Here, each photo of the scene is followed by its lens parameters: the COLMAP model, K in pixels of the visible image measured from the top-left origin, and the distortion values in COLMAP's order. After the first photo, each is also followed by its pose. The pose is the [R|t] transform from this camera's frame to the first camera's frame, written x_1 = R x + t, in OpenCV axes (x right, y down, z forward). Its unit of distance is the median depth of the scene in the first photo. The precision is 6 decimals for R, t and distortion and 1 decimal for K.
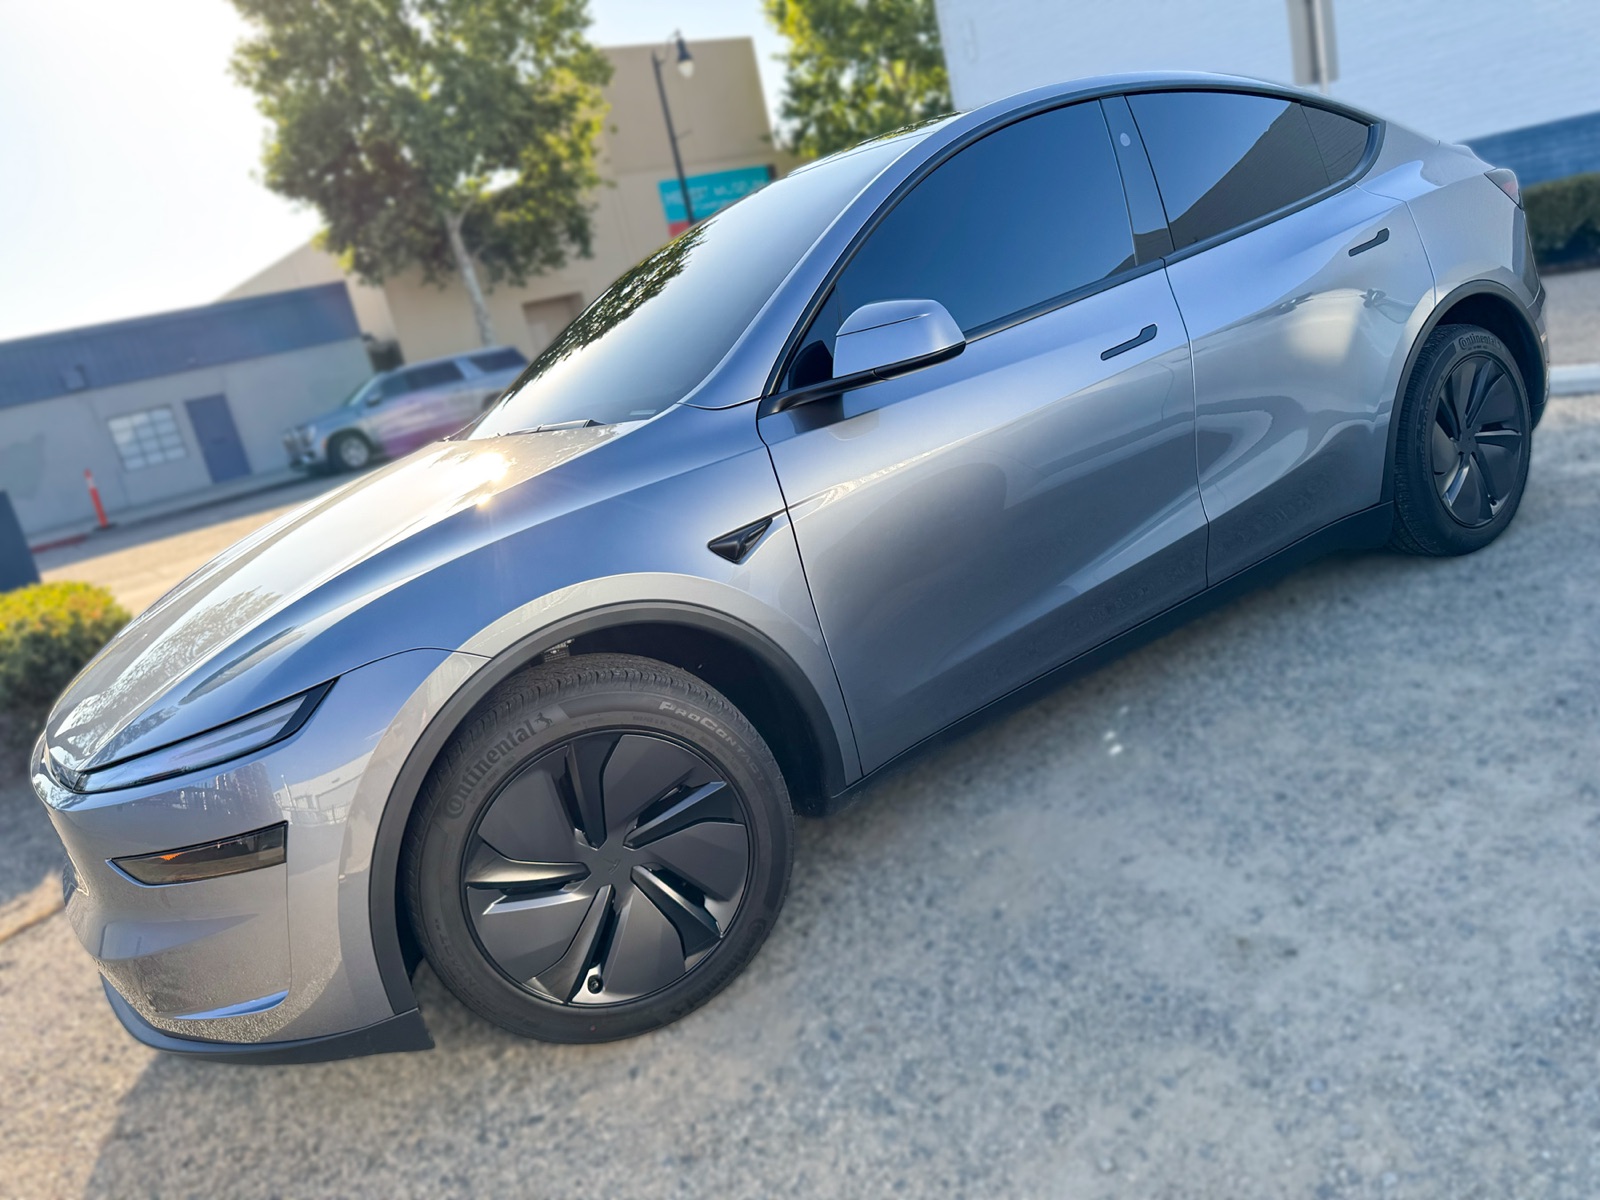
lens RADIAL K [[1057.5, 0, 842.7], [0, 1057.5, 602.1], [0, 0, 1]] dist [0.006319, -0.008760]
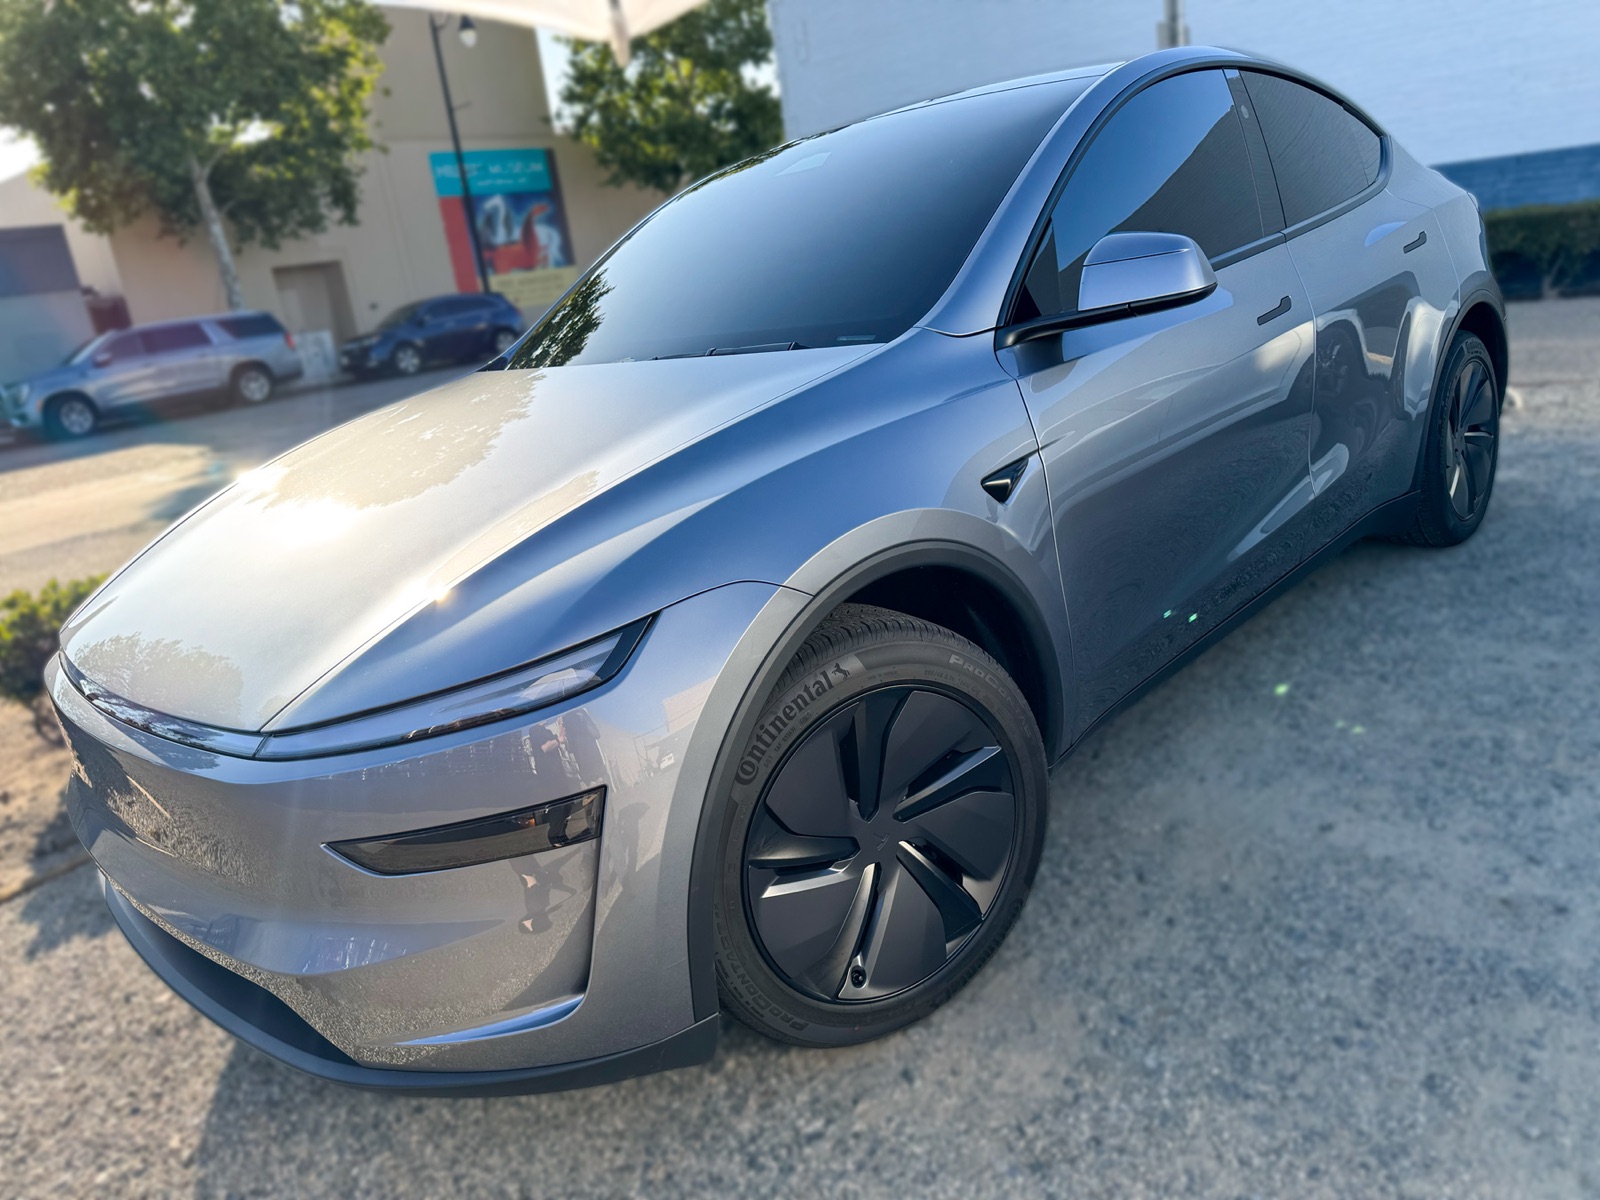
lens RADIAL K [[1057.5, 0, 835.1], [0, 1057.5, 597.2], [0, 0, 1]] dist [0.006319, -0.008760]
pose [[0.978609, 0.023495, 0.204383, -0.373972], [-0.022061, 0.999713, -0.009293, 0.047687], [-0.204542, 0.004585, 0.978847, 0.126304]]
